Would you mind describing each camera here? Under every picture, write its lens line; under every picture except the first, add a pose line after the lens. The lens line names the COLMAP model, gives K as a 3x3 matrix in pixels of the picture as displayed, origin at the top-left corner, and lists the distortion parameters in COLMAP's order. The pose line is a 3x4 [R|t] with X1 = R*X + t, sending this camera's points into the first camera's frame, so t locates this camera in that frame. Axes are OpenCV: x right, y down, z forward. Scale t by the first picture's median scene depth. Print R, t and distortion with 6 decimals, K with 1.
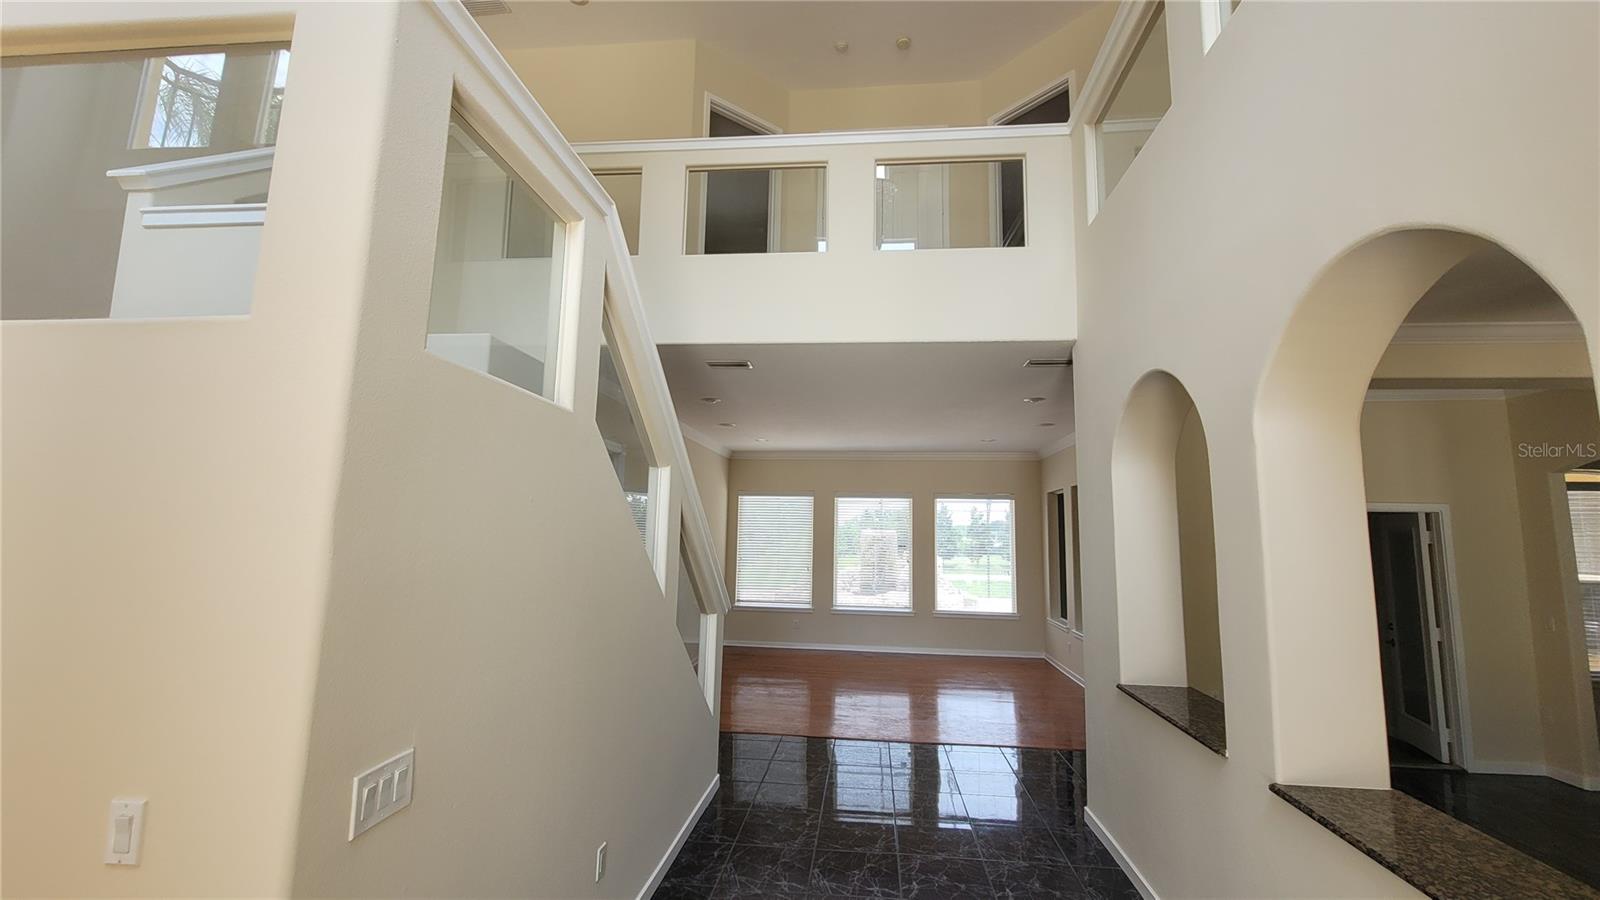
lens RADIAL K [[656.3, 0, 800.0], [0, 656.3, 450.0], [0, 0, 1]] dist [0.000273, -0.000019]
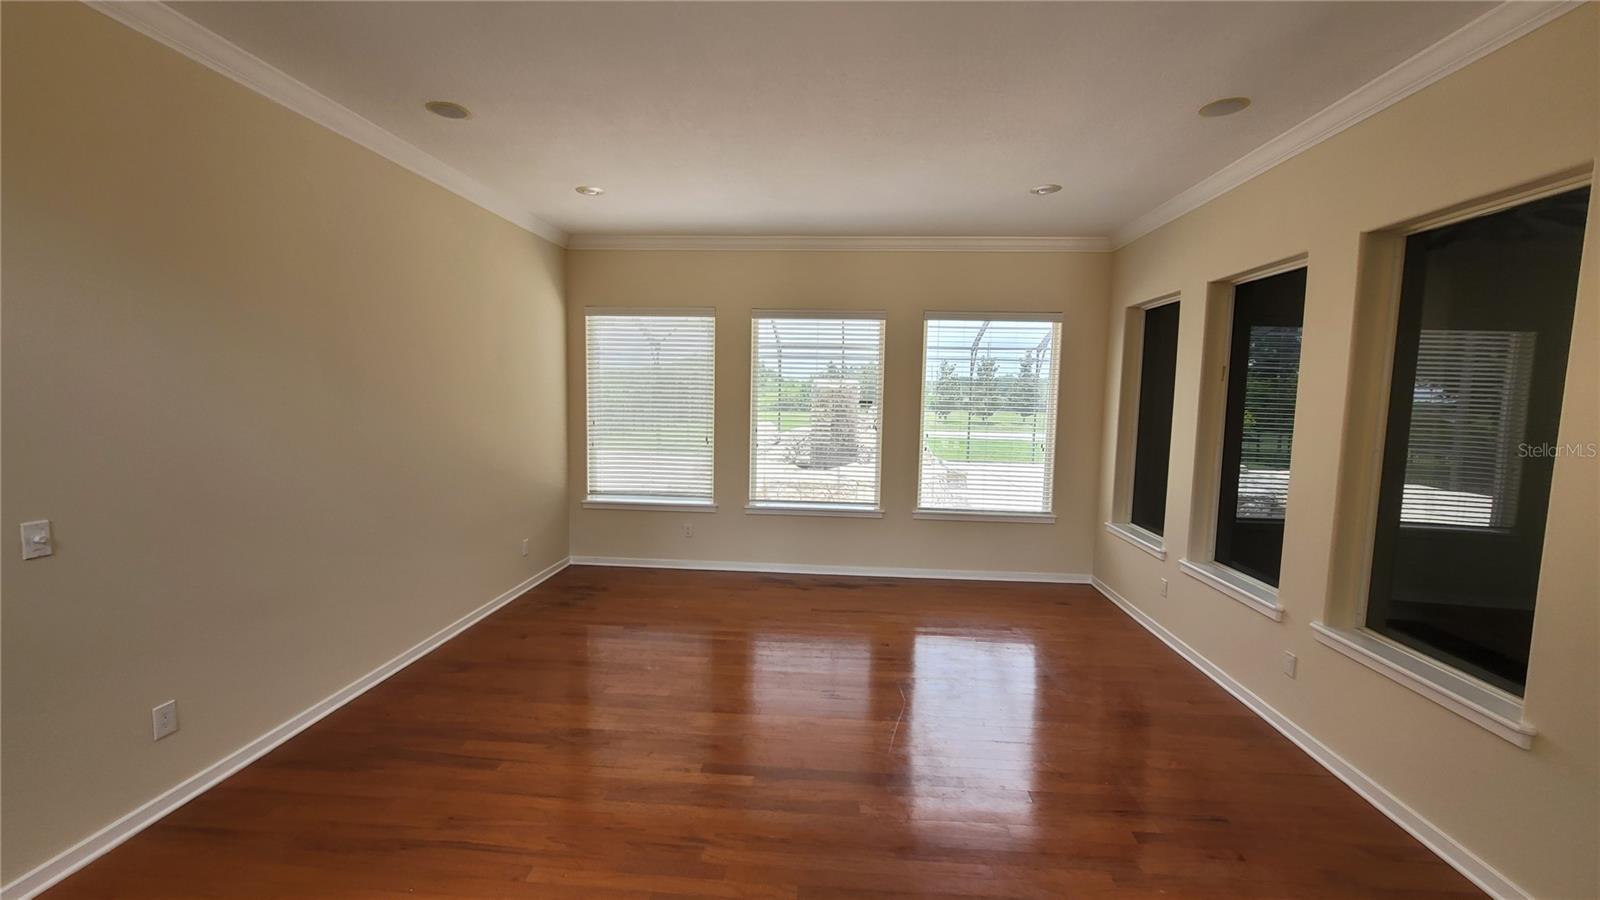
lens RADIAL K [[656.3, 0, 800.0], [0, 656.3, 450.0], [0, 0, 1]] dist [0.000273, -0.000019]
pose [[0.998901, -0.004317, 0.046669, 0.068584], [-0.005947, 0.976025, 0.217578, 0.060353], [-0.046489, -0.217616, 0.974927, 0.416860]]
